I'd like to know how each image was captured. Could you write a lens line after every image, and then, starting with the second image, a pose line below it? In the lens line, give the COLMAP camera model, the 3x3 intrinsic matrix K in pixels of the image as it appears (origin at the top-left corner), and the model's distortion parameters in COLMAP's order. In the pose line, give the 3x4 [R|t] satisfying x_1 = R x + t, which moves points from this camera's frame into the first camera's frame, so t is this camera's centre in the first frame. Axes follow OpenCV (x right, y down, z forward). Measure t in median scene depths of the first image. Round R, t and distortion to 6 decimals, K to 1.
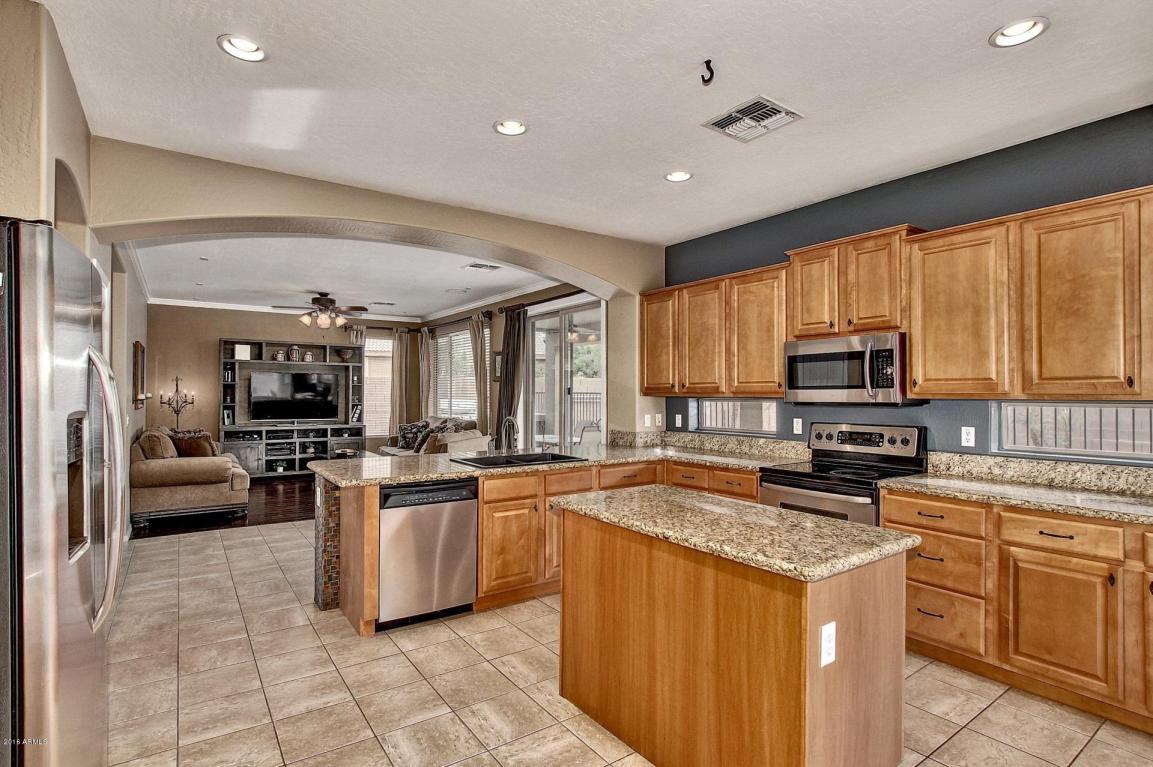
lens RADIAL K [[560.9, 0, 571.7], [0, 560.9, 389.3], [0, 0, 1]] dist [-0.028145, -0.000927]
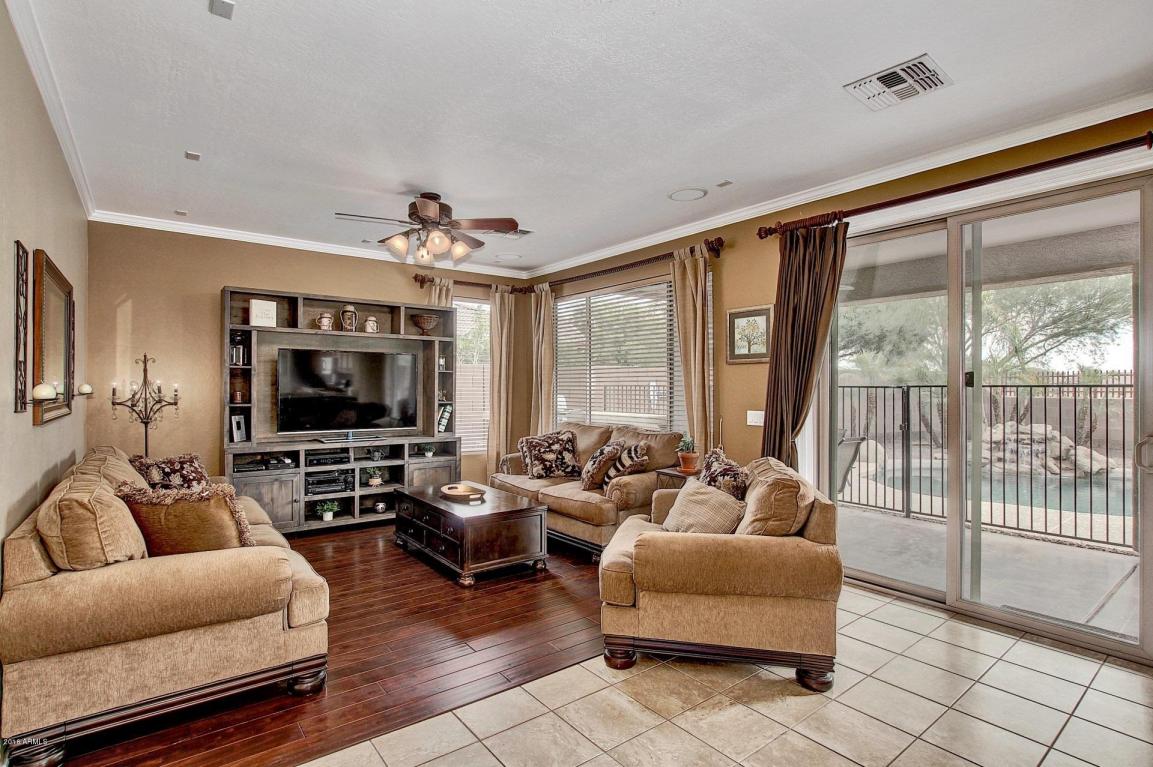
lens RADIAL K [[560.9, 0, 579.1], [0, 560.9, 385.5], [0, 0, 1]] dist [-0.028145, -0.000927]
pose [[0.998974, -0.000913, 0.045270, -0.295335], [0.000800, 0.999997, 0.002506, 0.006083], [-0.045272, -0.002467, 0.998972, 0.416531]]
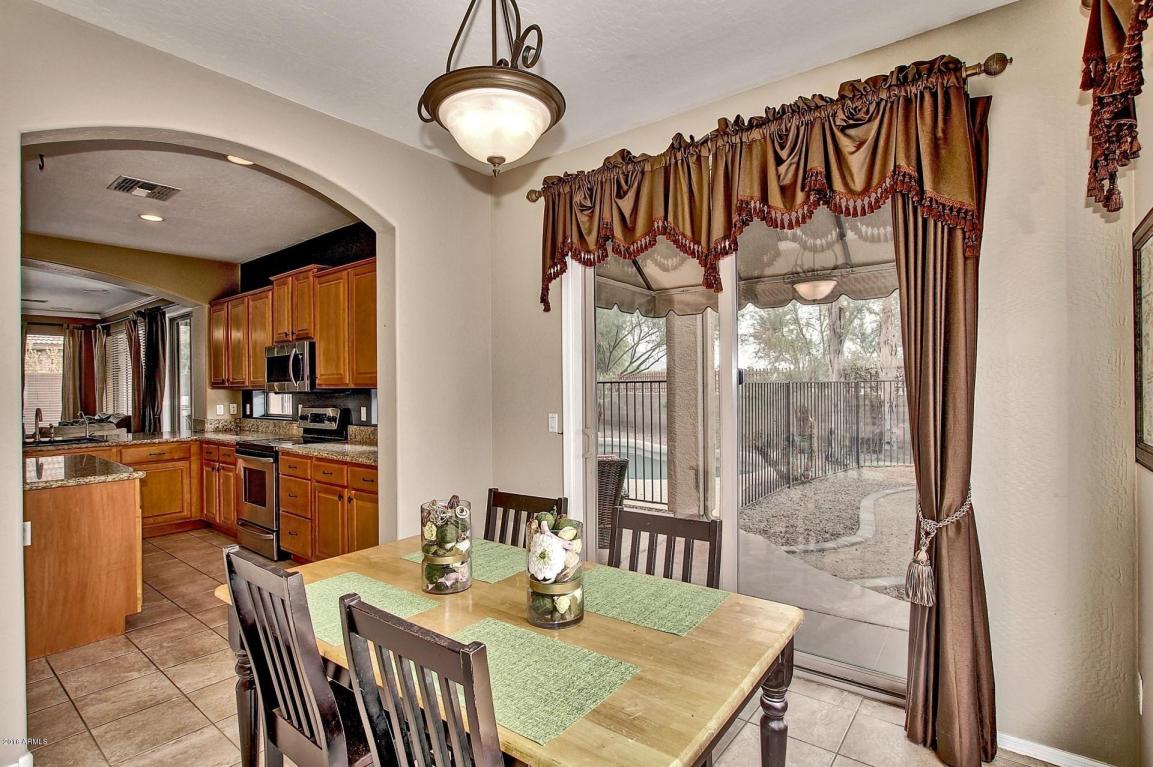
lens RADIAL K [[560.9, 0, 575.2], [0, 560.9, 389.2], [0, 0, 1]] dist [-0.028145, -0.000927]
pose [[0.960901, -0.002523, 0.276881, 0.341725], [0.002197, 0.999996, 0.001488, 0.007635], [-0.276883, -0.000822, 0.960903, -0.218811]]
